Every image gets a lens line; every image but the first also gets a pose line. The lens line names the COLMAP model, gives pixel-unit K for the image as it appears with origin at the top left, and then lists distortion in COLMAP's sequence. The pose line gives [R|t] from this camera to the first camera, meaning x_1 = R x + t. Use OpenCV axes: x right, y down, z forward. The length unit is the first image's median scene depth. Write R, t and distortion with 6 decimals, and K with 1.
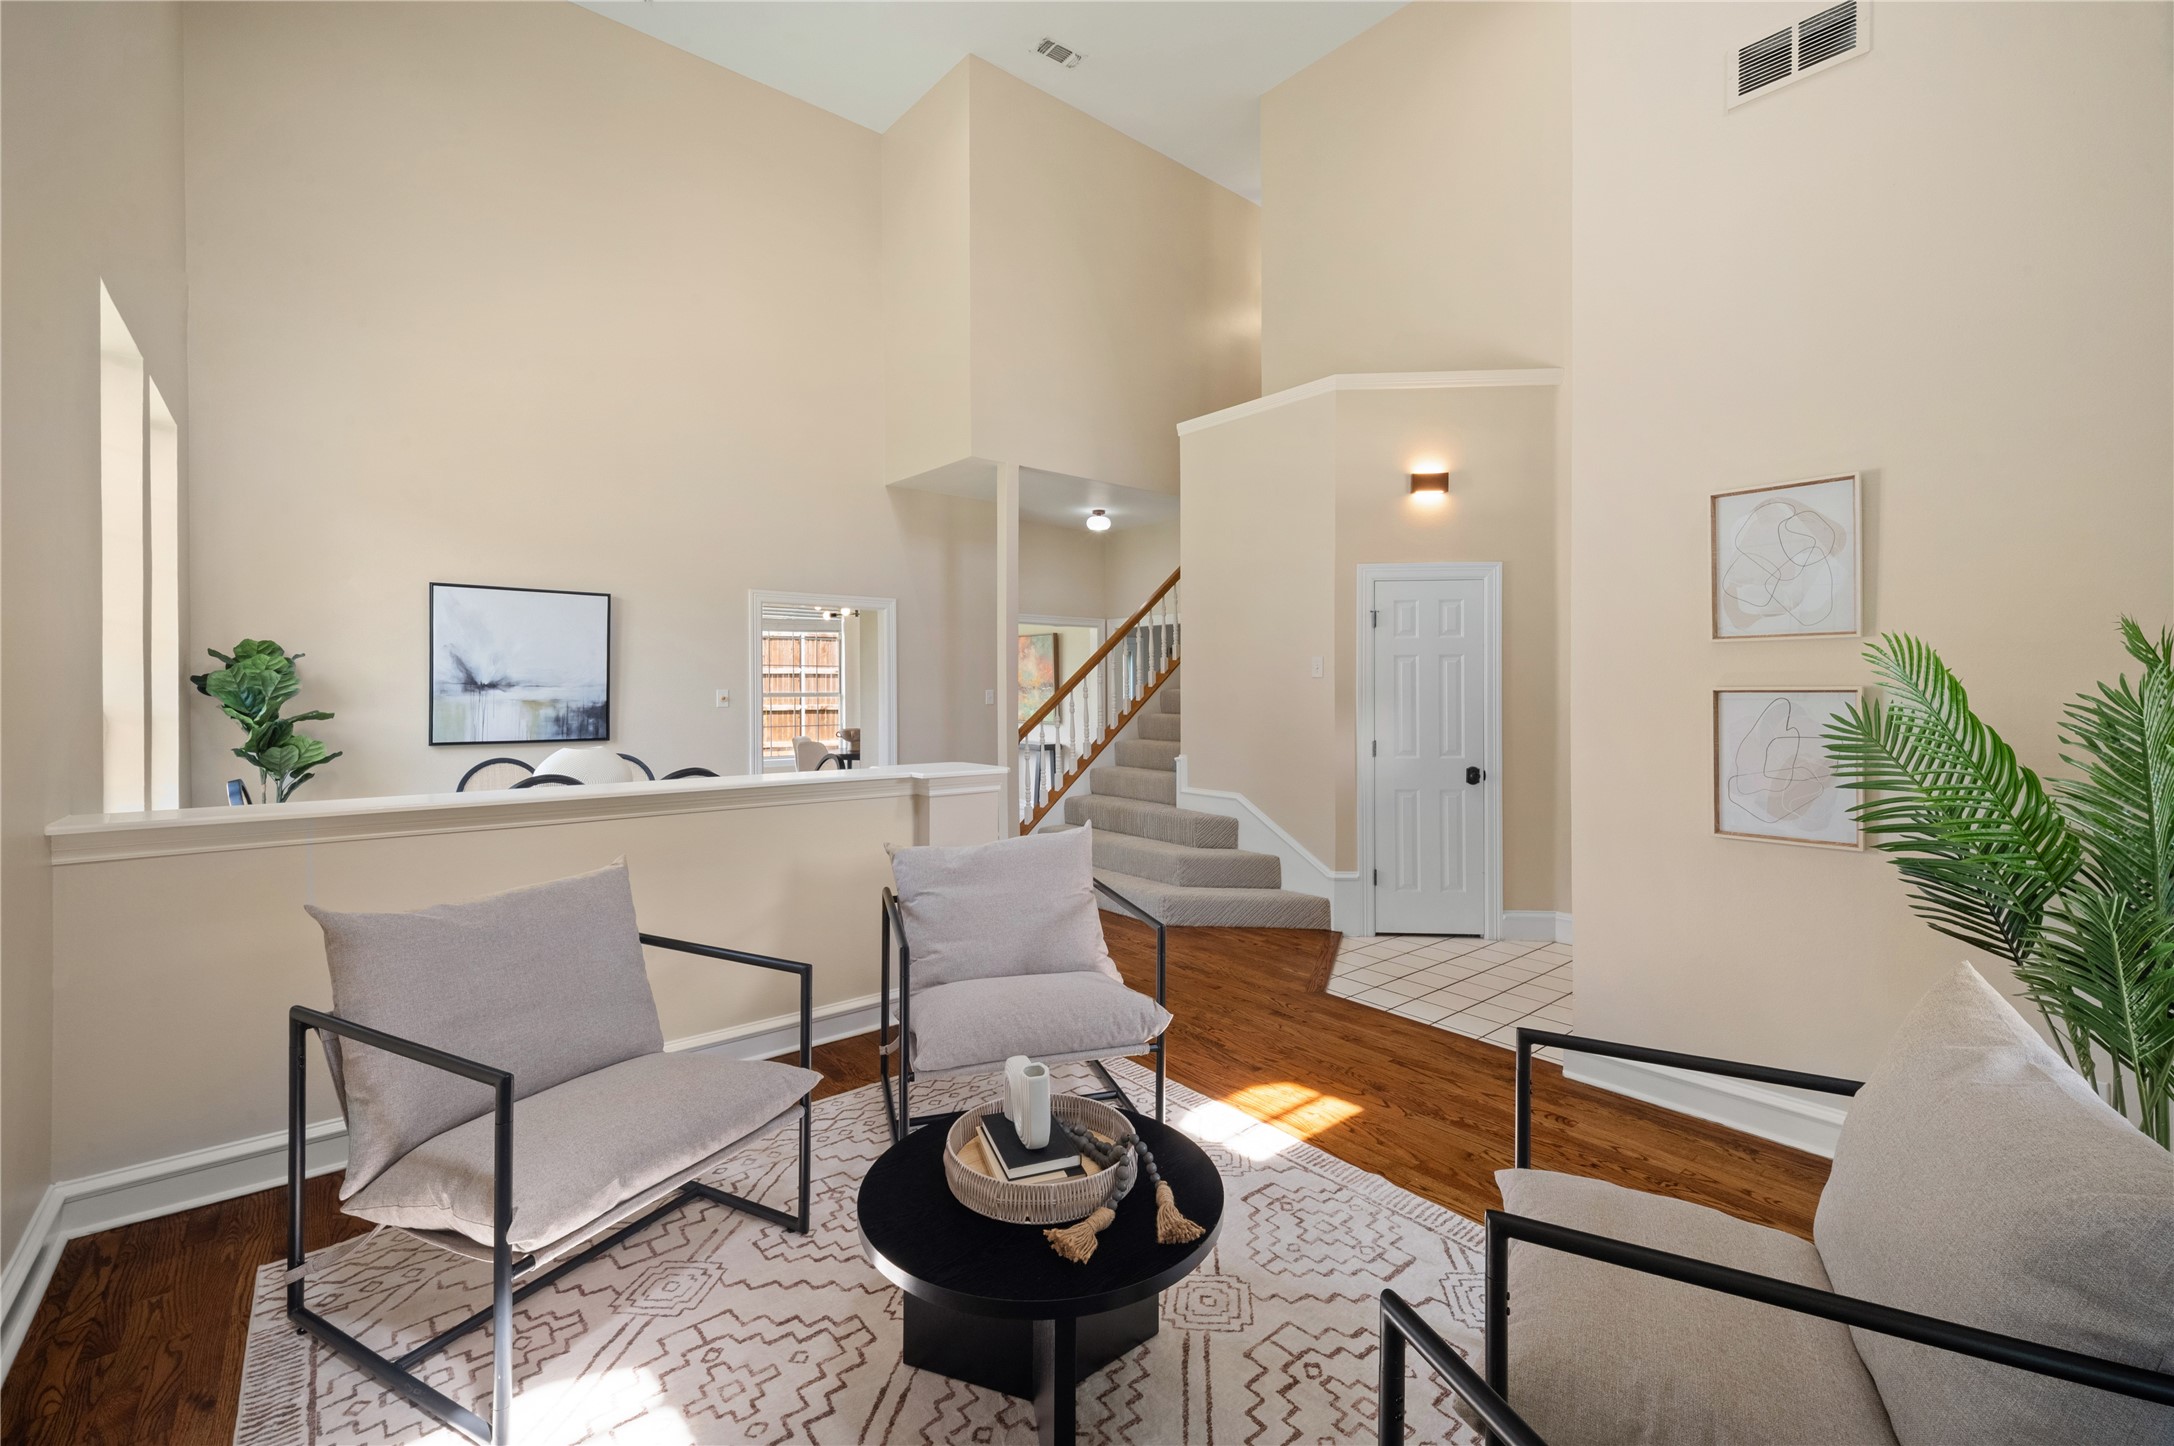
lens RADIAL K [[902.9, 0, 1097.8], [0, 902.9, 706.1], [0, 0, 1]] dist [0.000526, 0.000437]
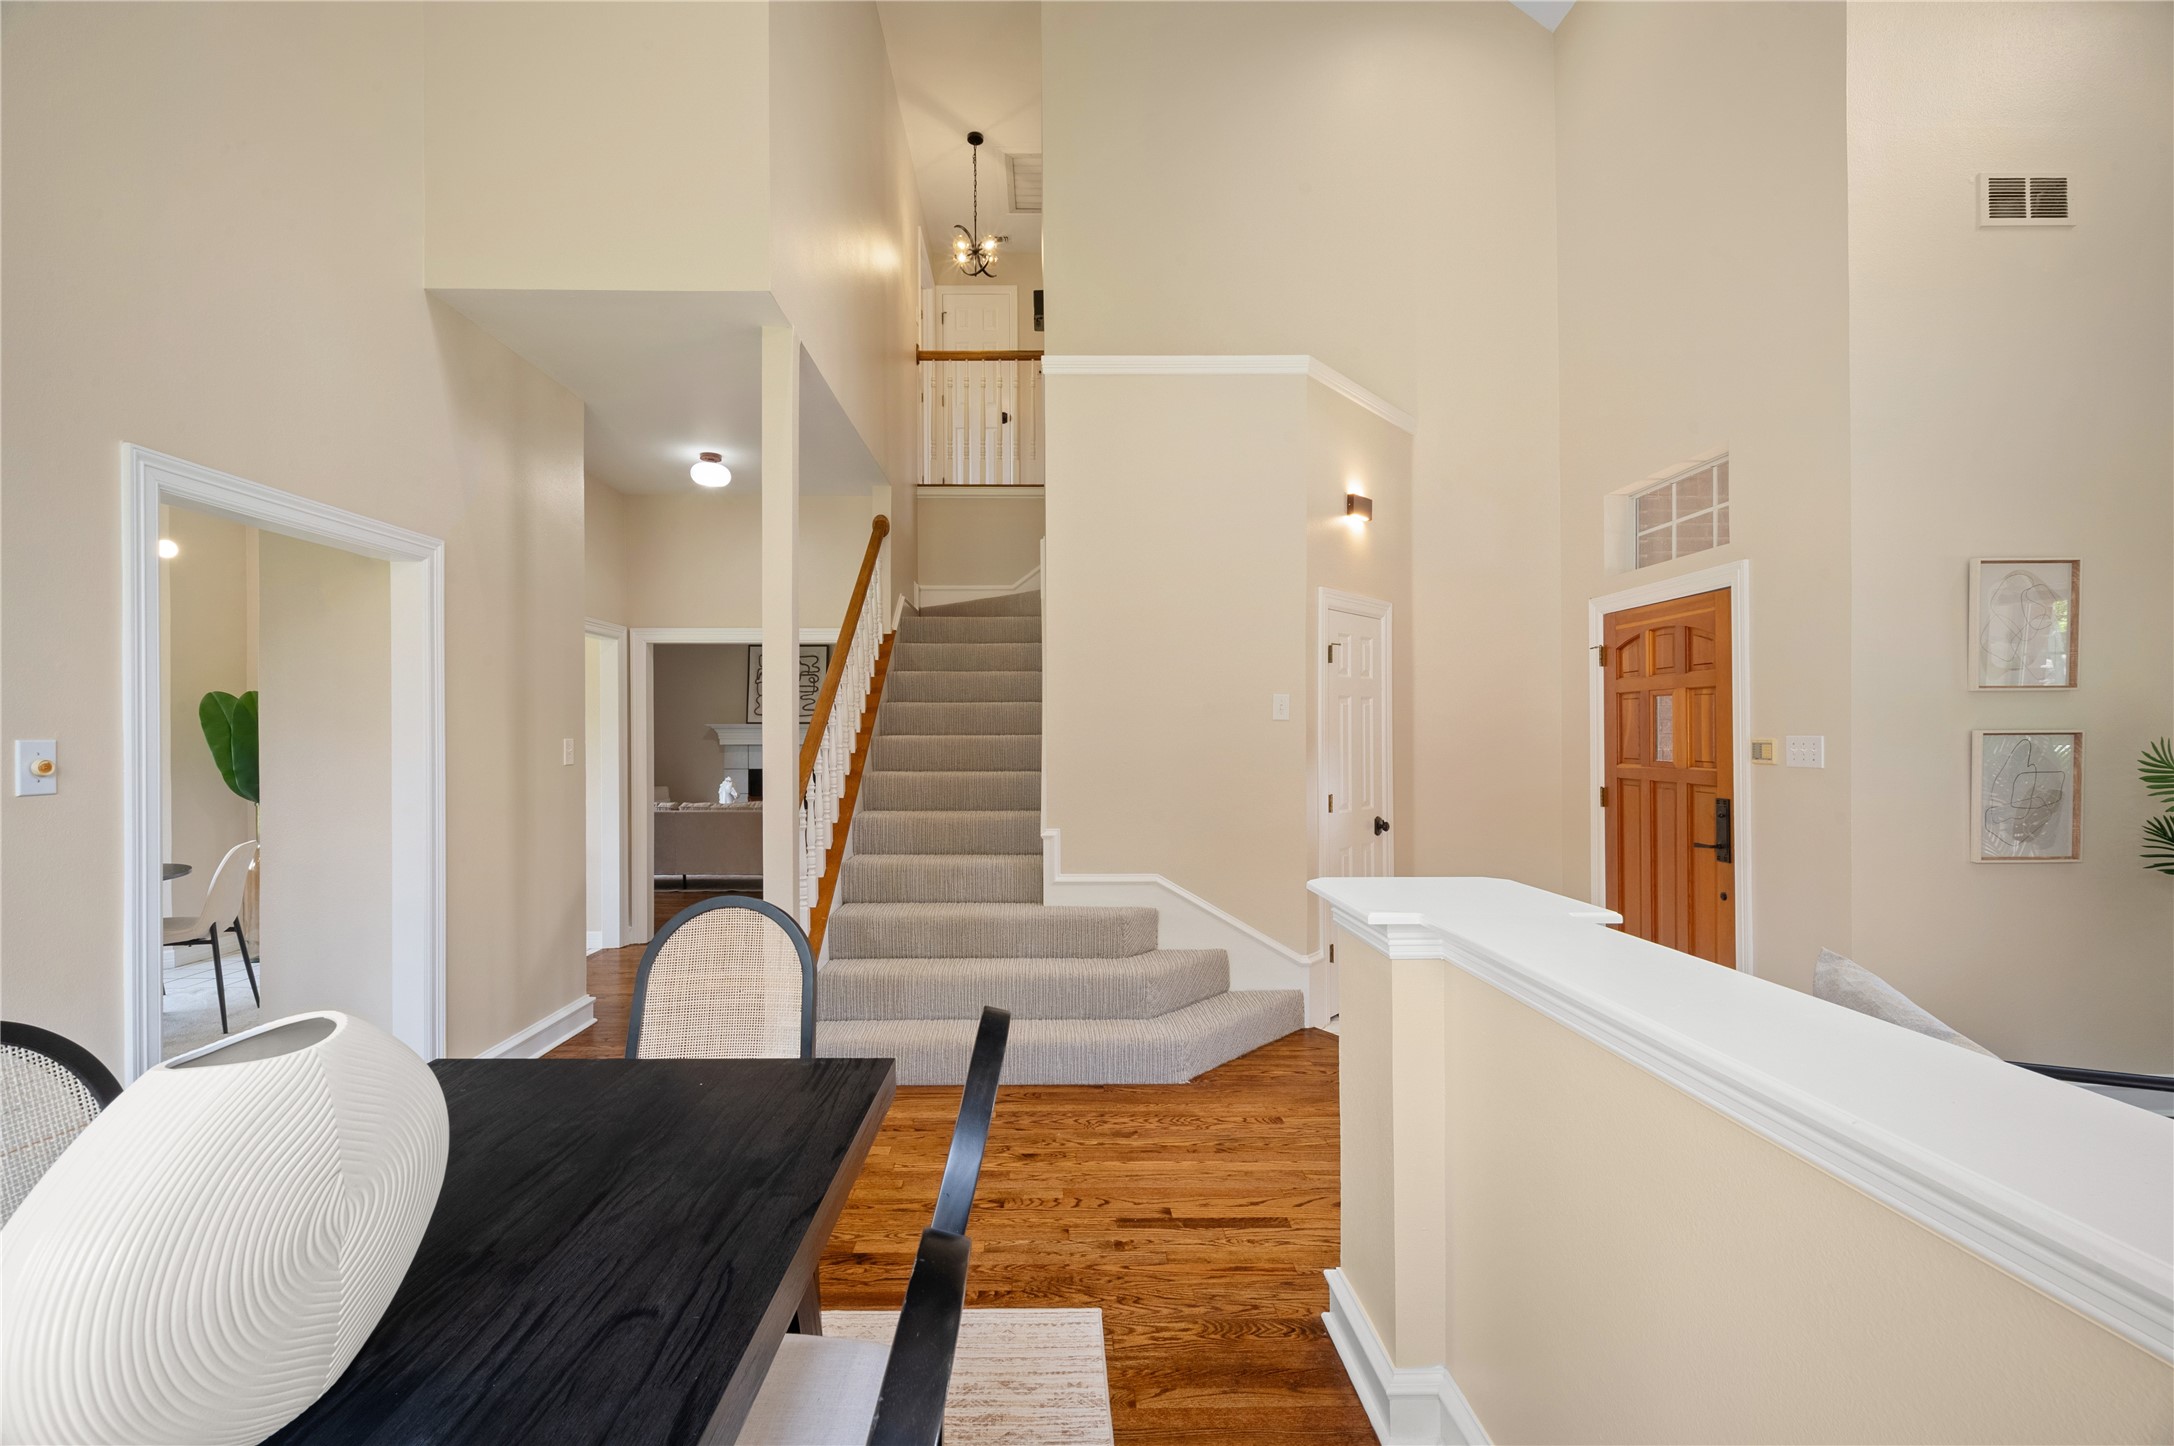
lens RADIAL K [[902.9, 0, 1068.6], [0, 902.9, 733.0], [0, 0, 1]] dist [0.000526, 0.000437]
pose [[0.646259, -0.001918, 0.763116, -0.500298], [0.018250, 0.999750, -0.012943, -0.013004], [-0.762900, 0.022291, 0.646132, 0.626384]]
